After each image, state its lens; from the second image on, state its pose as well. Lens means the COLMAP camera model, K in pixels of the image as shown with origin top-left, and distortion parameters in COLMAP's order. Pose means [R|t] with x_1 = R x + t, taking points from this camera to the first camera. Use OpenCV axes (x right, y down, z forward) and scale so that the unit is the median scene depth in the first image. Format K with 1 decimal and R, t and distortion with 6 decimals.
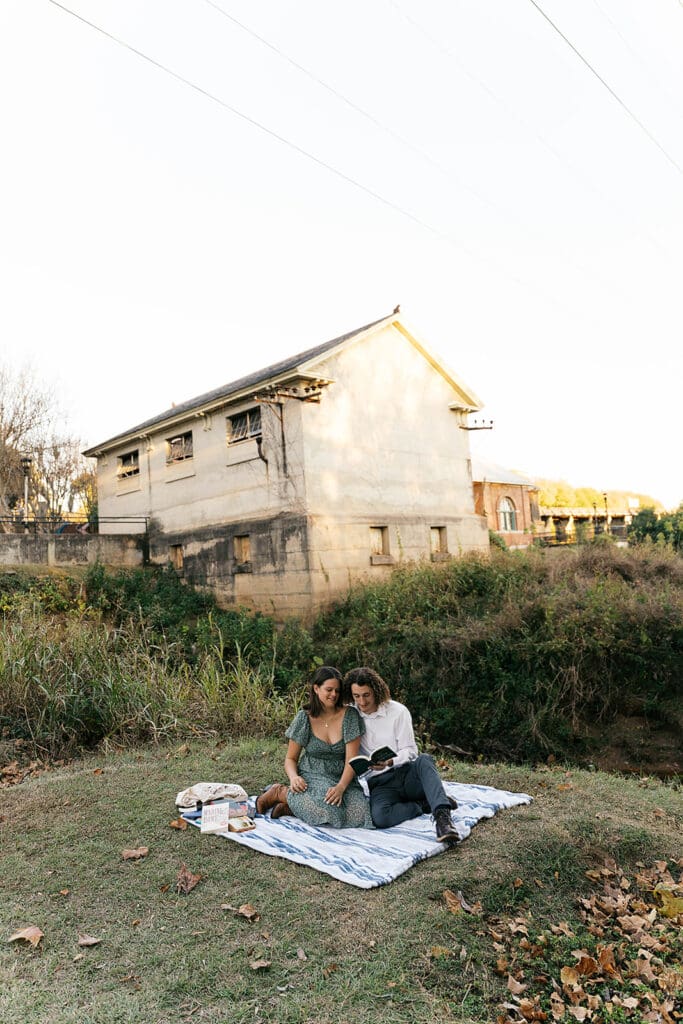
lens RADIAL K [[684.6, 0, 341.5], [0, 684.6, 512.0], [0, 0, 1]] dist [-0.010425, -0.001204]
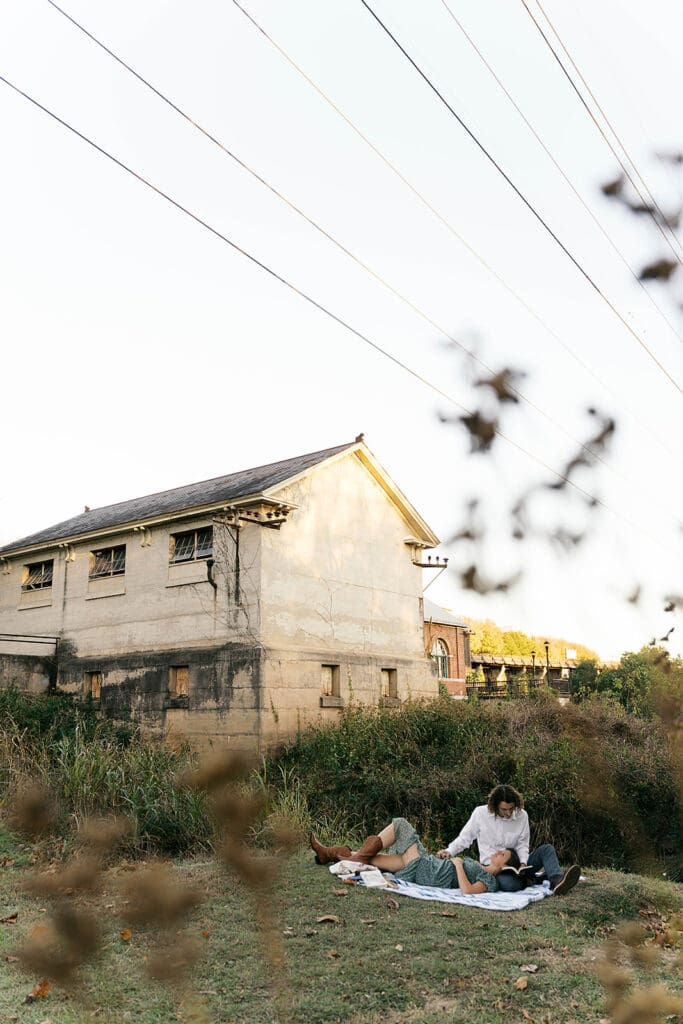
lens RADIAL K [[825.3, 0, 341.5], [0, 825.3, 512.0], [0, 0, 1]] dist [-0.004002, 0.000363]
pose [[0.987838, 0.084859, 0.130291, -0.092043], [-0.062962, 0.984477, -0.163830, -0.000599], [-0.142171, 0.153635, 0.977847, -0.126526]]
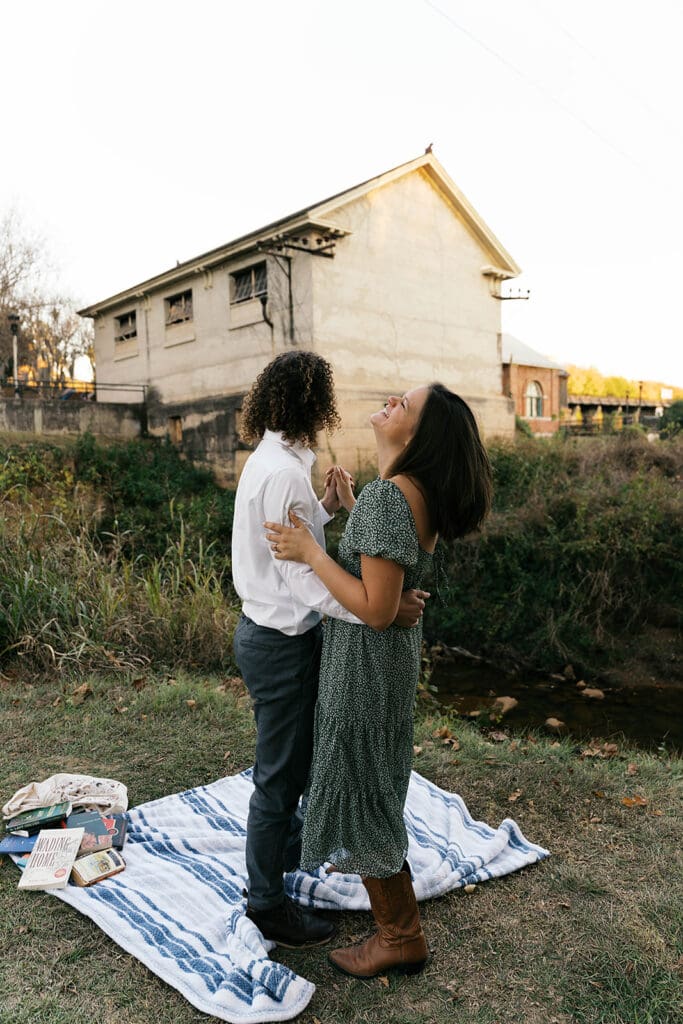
lens RADIAL K [[684.6, 0, 341.5], [0, 684.6, 512.0], [0, 0, 1]] dist [-0.010425, -0.001204]
pose [[0.998817, 0.042750, -0.023158, 0.011541], [-0.038108, 0.984158, 0.173150, 0.007151], [0.030193, -0.172062, 0.984623, 0.082444]]
